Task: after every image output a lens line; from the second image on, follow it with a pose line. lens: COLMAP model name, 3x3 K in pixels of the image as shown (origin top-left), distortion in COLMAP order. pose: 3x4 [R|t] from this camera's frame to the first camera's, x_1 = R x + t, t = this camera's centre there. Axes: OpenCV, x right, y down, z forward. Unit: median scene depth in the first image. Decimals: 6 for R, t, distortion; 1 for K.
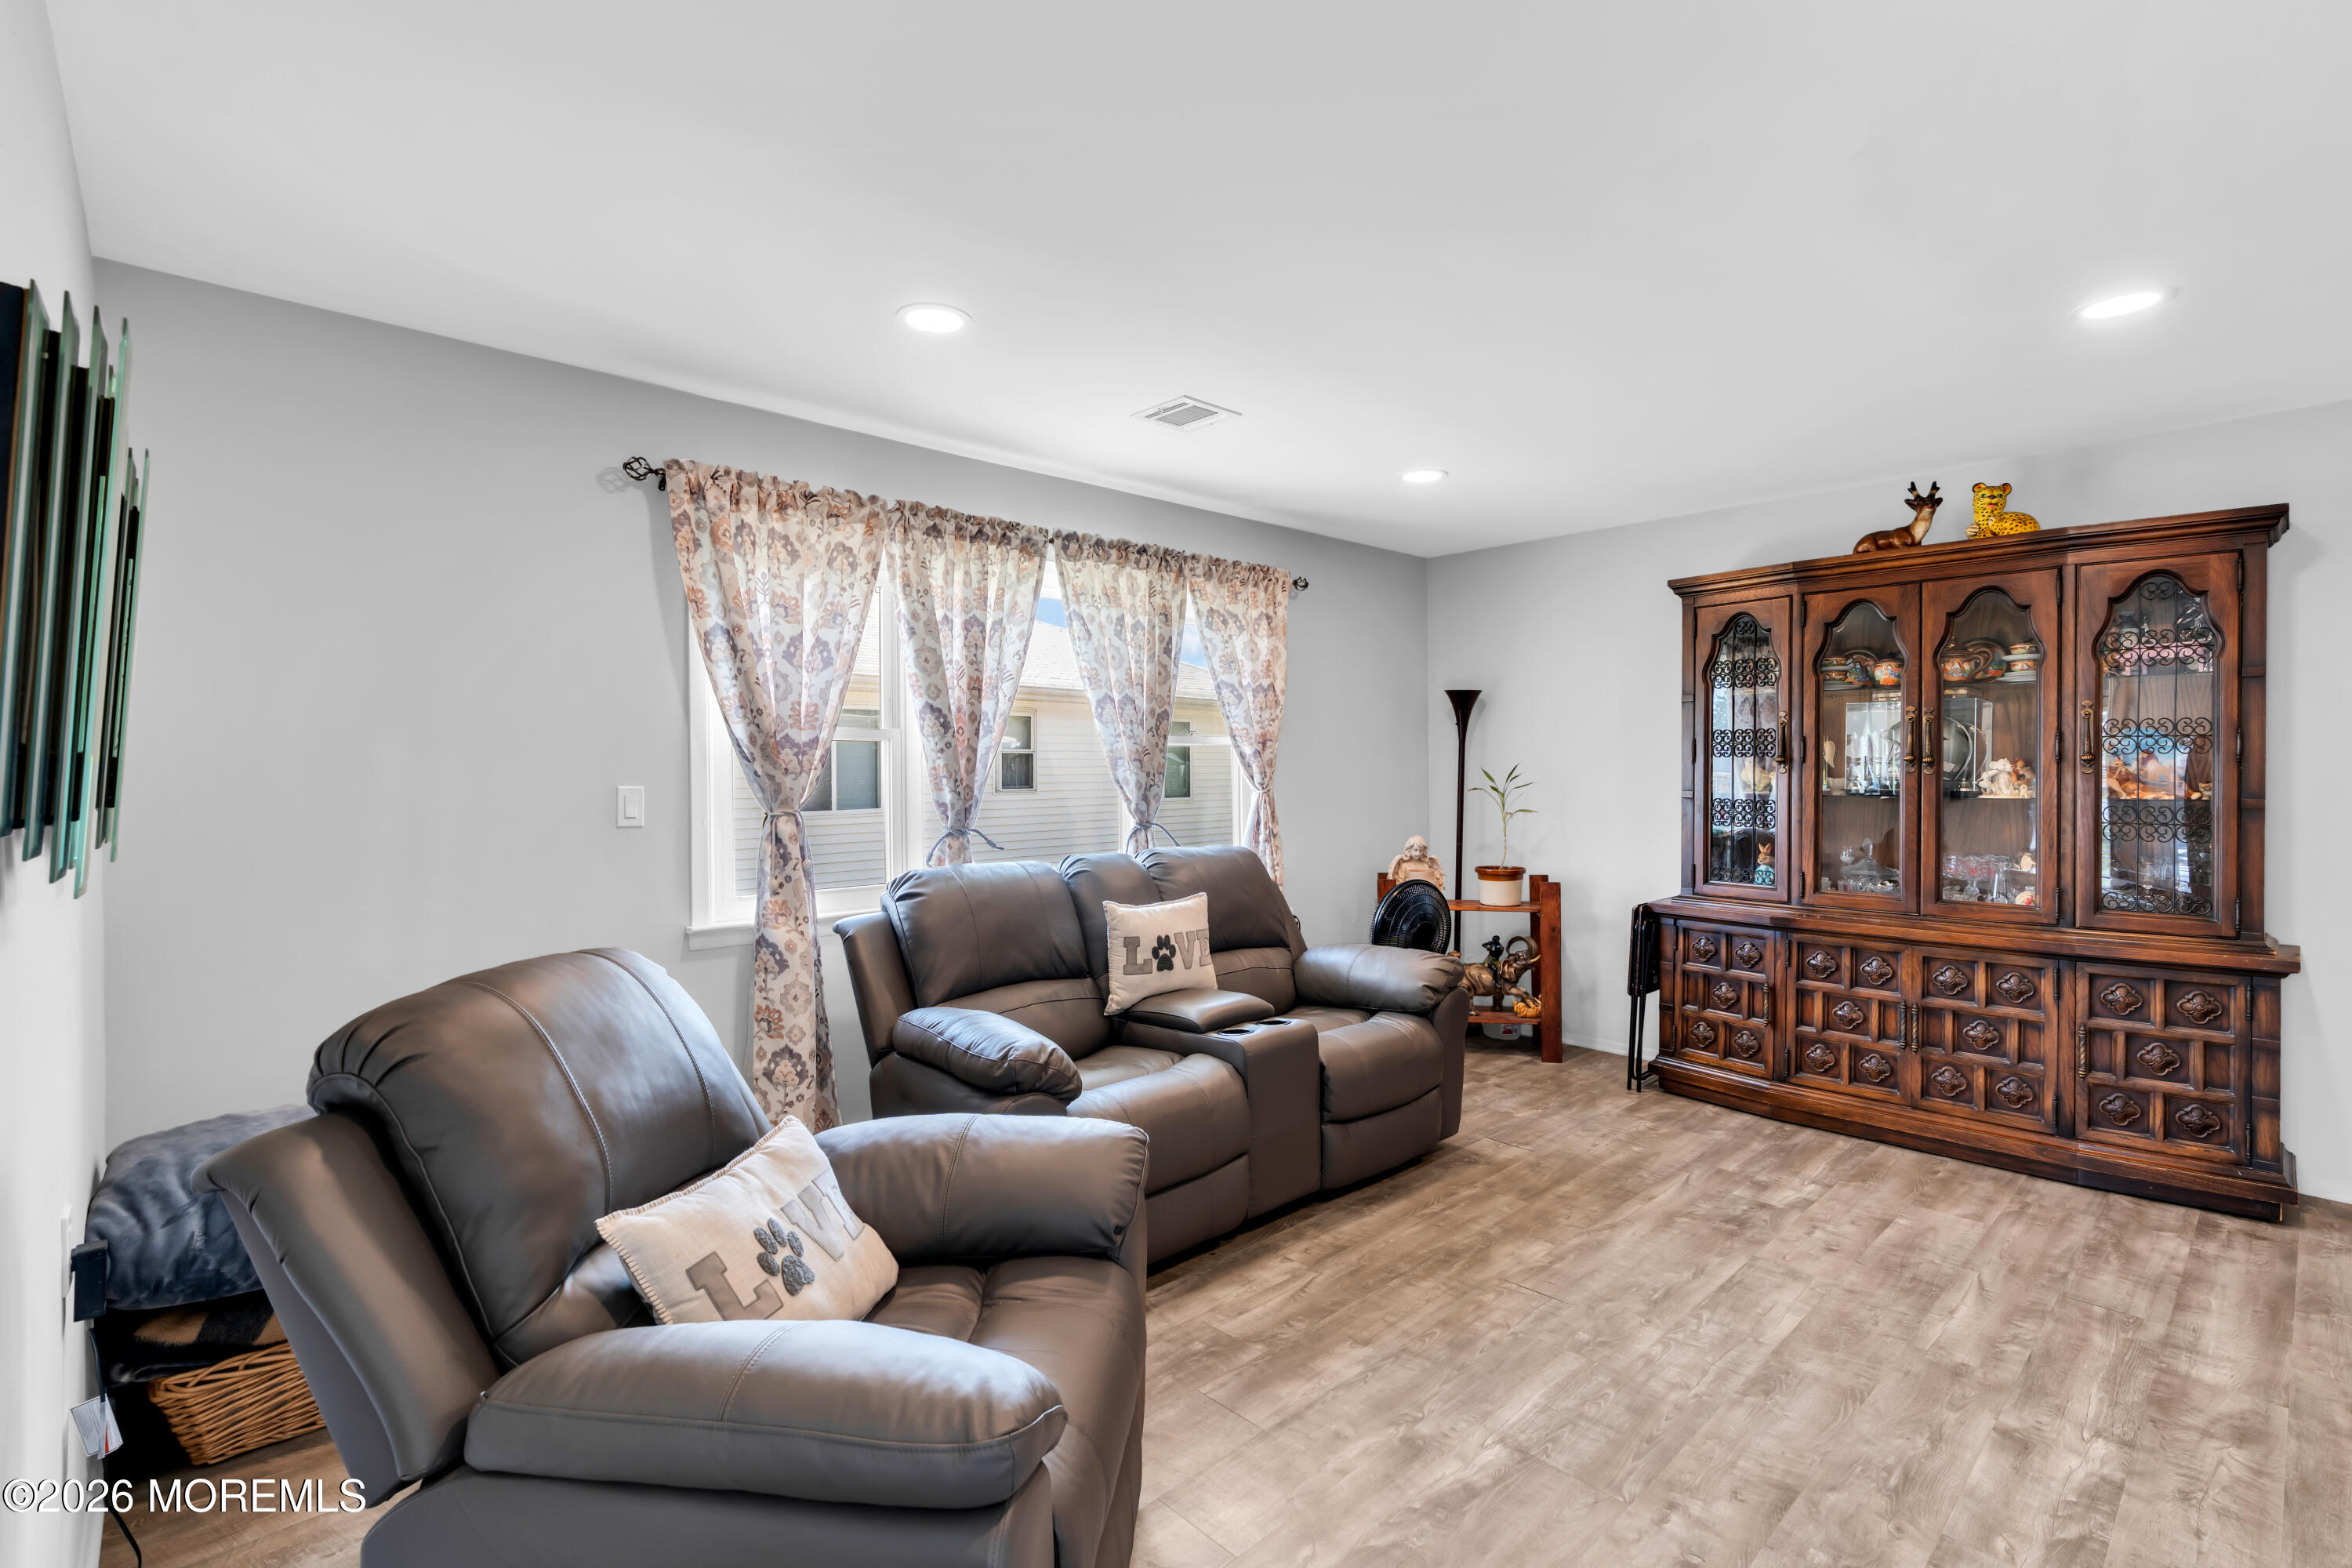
lens RADIAL K [[1066.9, 0, 1176.0], [0, 1066.9, 784.0], [0, 0, 1]] dist [-0.001676, 0.001425]
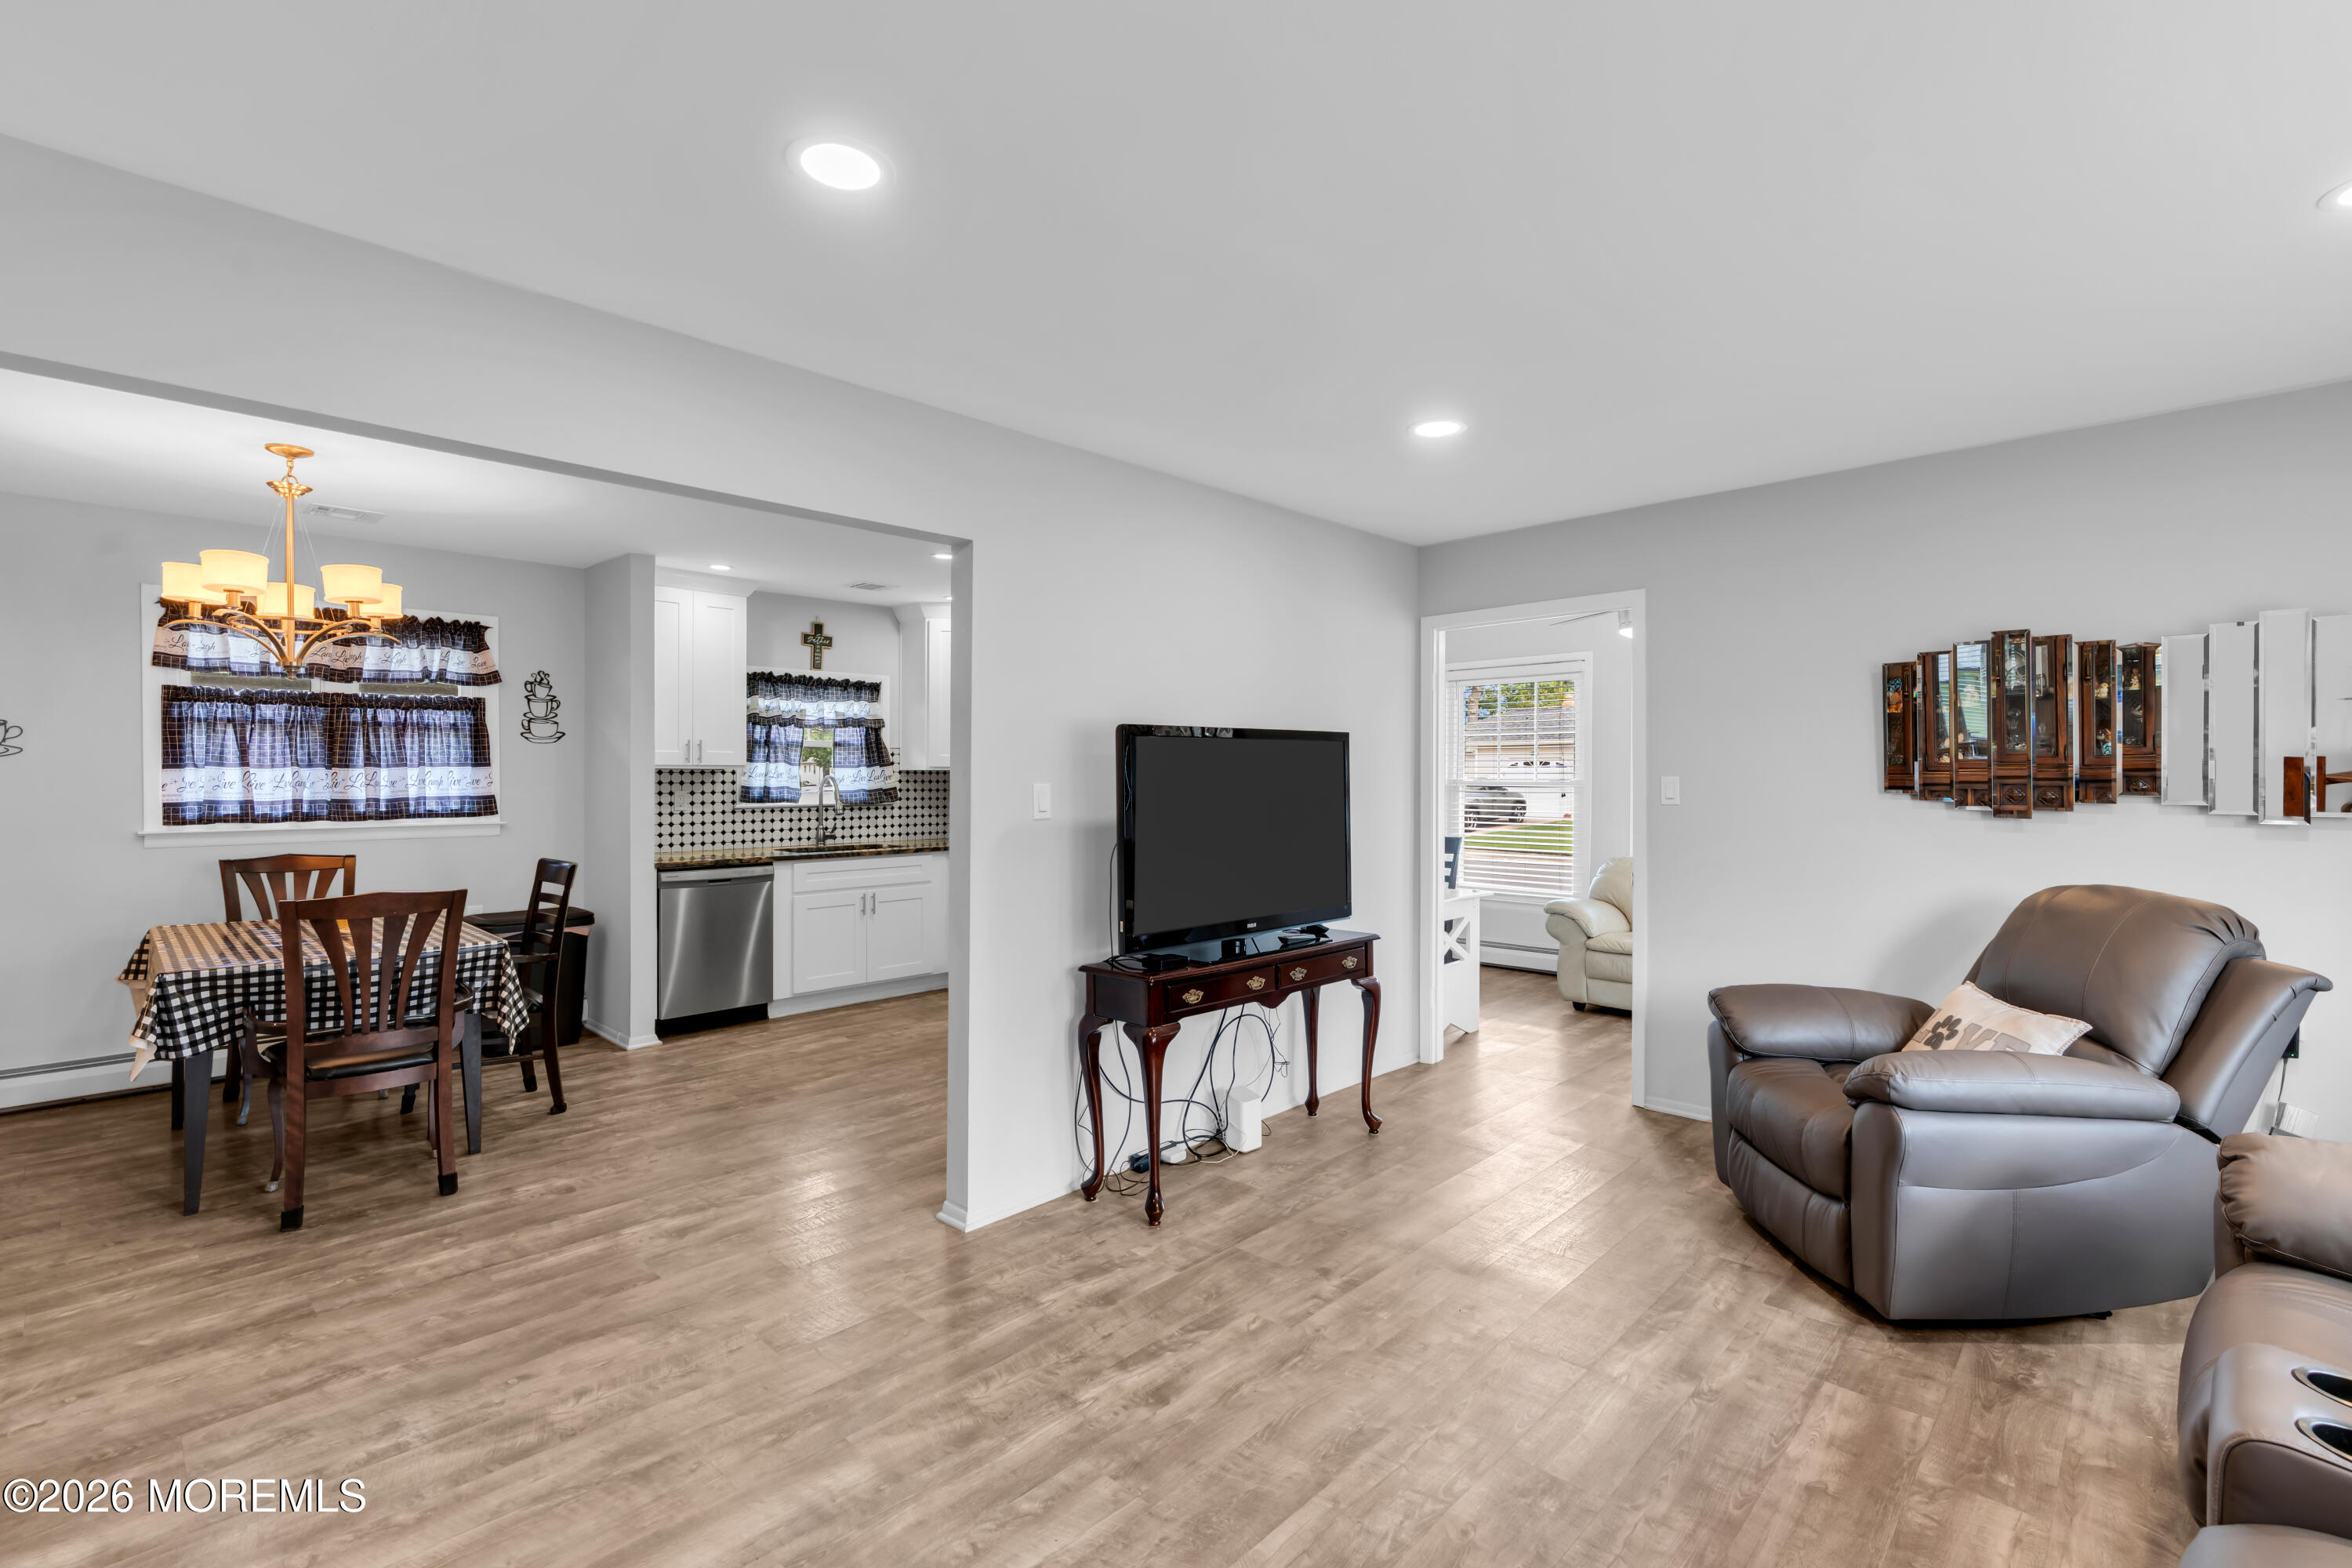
lens RADIAL K [[1051.9, 0, 1170.8], [0, 1051.9, 775.0], [0, 0, 1]] dist [-0.002971, 0.000877]
pose [[-0.998527, 0.006623, -0.053855, 0.492337], [0.005907, 0.999892, 0.013444, -0.025301], [0.053938, 0.013106, -0.998458, 1.234455]]
